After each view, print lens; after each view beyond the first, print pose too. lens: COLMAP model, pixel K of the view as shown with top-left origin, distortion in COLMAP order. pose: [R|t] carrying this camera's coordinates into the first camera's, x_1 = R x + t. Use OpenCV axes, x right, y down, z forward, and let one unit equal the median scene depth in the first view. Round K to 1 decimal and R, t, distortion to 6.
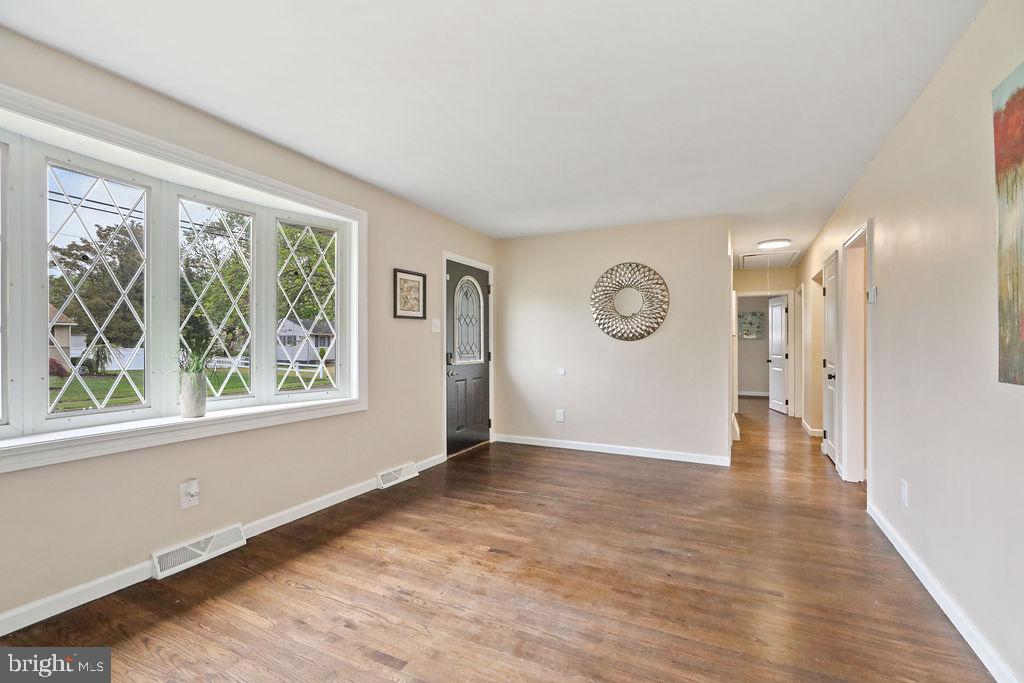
lens RADIAL K [[463.7, 0, 516.4], [0, 463.7, 343.8], [0, 0, 1]] dist [0.002163, -0.000451]
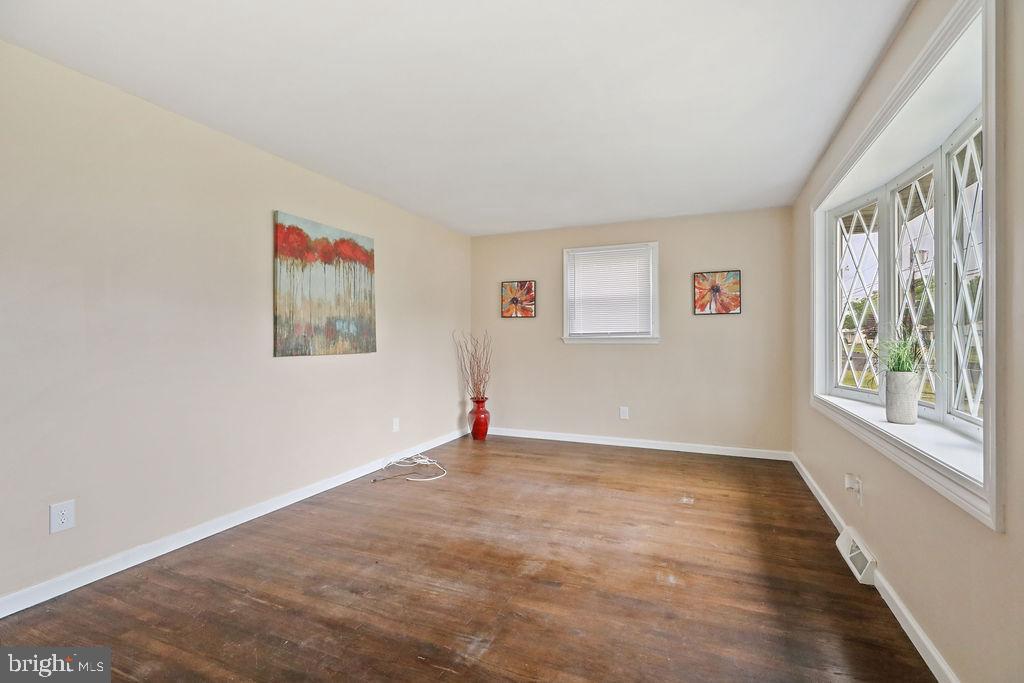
lens RADIAL K [[463.7, 0, 519.9], [0, 463.7, 336.2], [0, 0, 1]] dist [0.002163, -0.000451]
pose [[-0.998157, -0.001823, -0.060660, 0.063942], [-0.001531, 0.999987, -0.004851, 0.000831], [0.060668, -0.004749, -0.998147, 1.724063]]
